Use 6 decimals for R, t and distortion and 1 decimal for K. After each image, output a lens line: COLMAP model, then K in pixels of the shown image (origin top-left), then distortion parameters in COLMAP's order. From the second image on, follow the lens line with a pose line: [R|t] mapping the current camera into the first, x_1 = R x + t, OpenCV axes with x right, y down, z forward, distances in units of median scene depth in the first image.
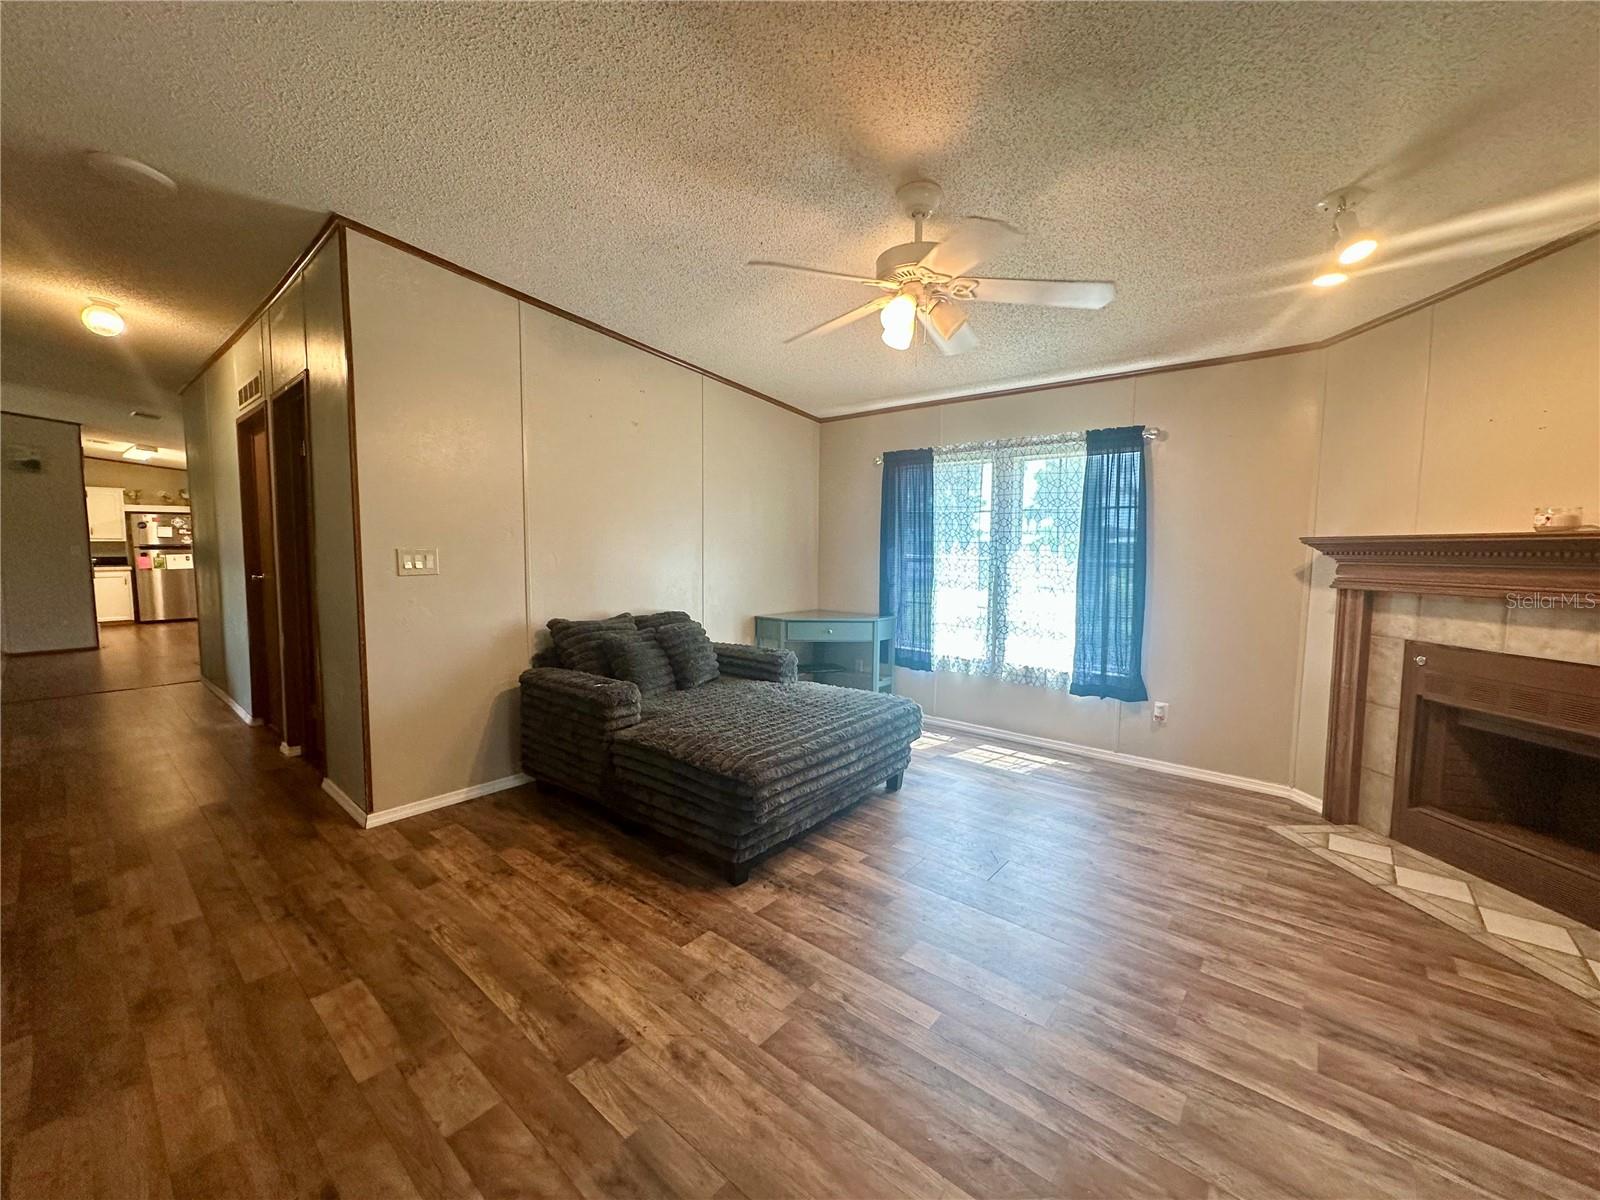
lens RADIAL K [[638.5, 0, 796.4], [0, 638.5, 593.7], [0, 0, 1]] dist [0.007150, -0.000257]
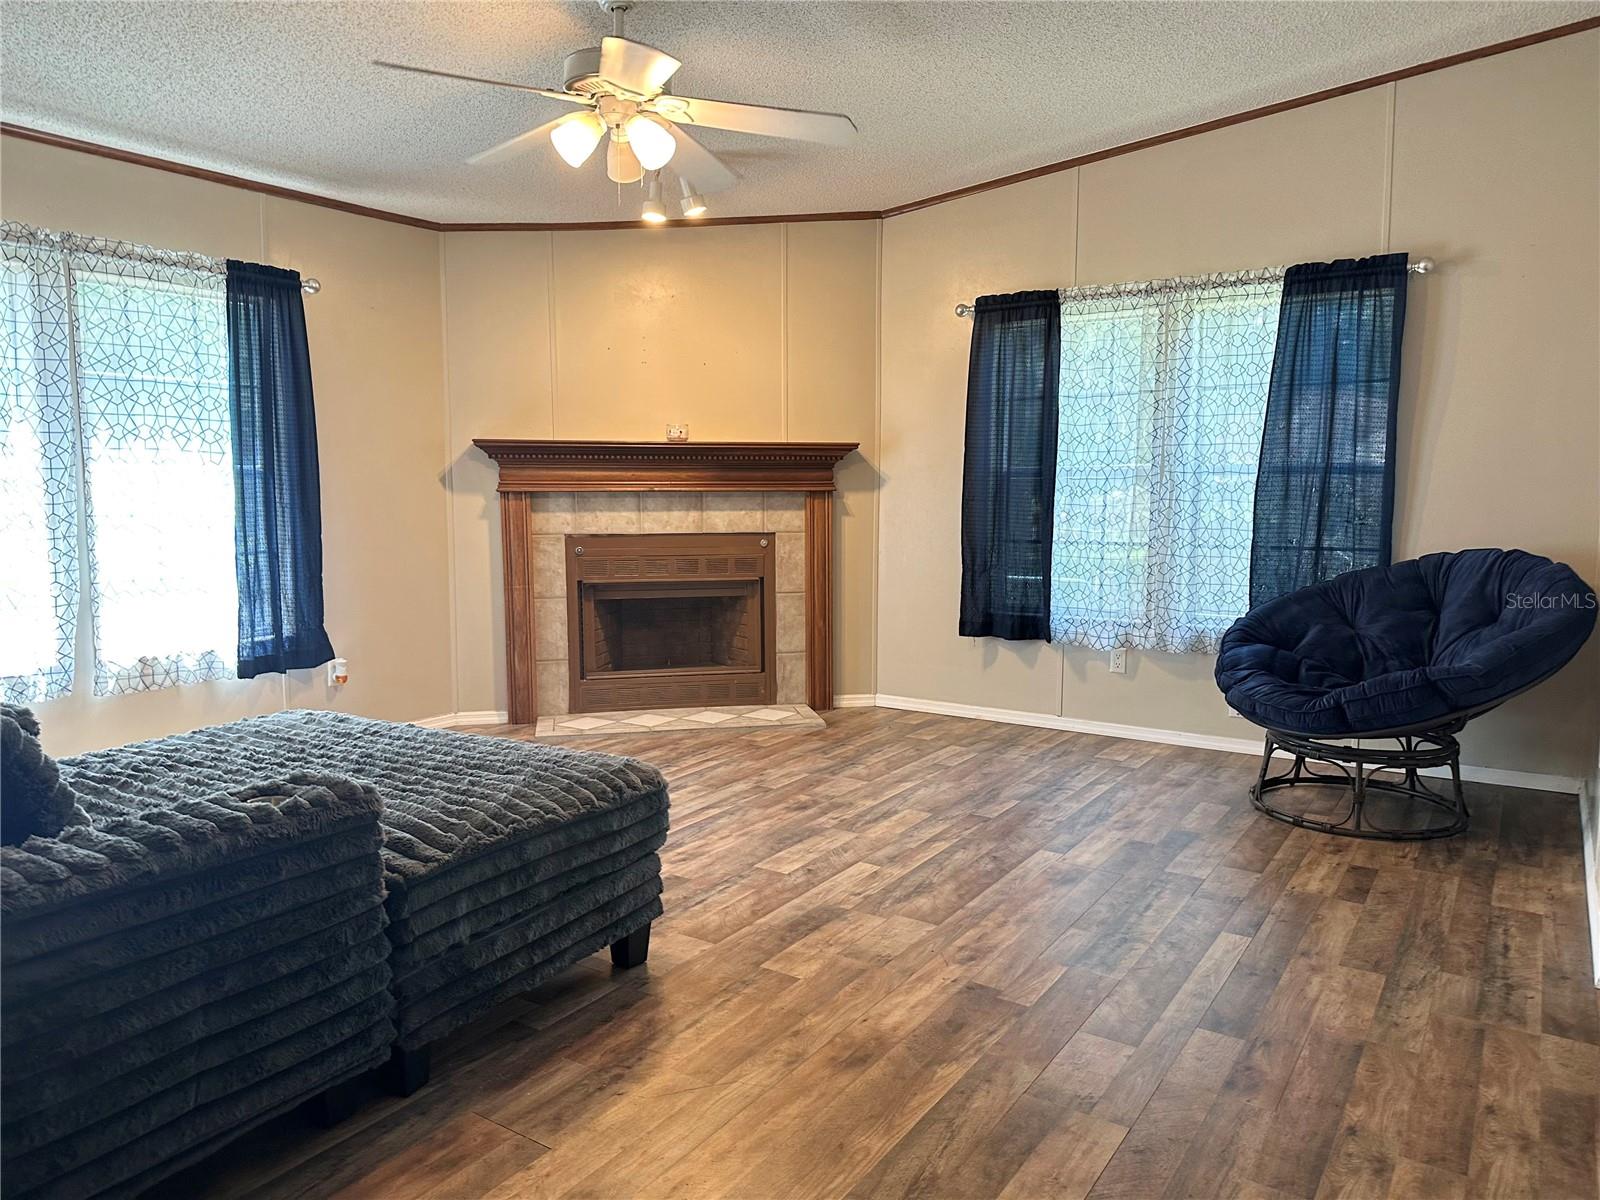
lens RADIAL K [[1121.5, 0, 802.5], [0, 1121.5, 611.0], [0, 0, 1]] dist [-0.000185, -0.001389]
pose [[-0.133369, -0.122212, 0.983502, -1.163375], [0.068629, 0.988847, 0.132183, -0.029784], [-0.988687, 0.085126, -0.123495, 0.934048]]
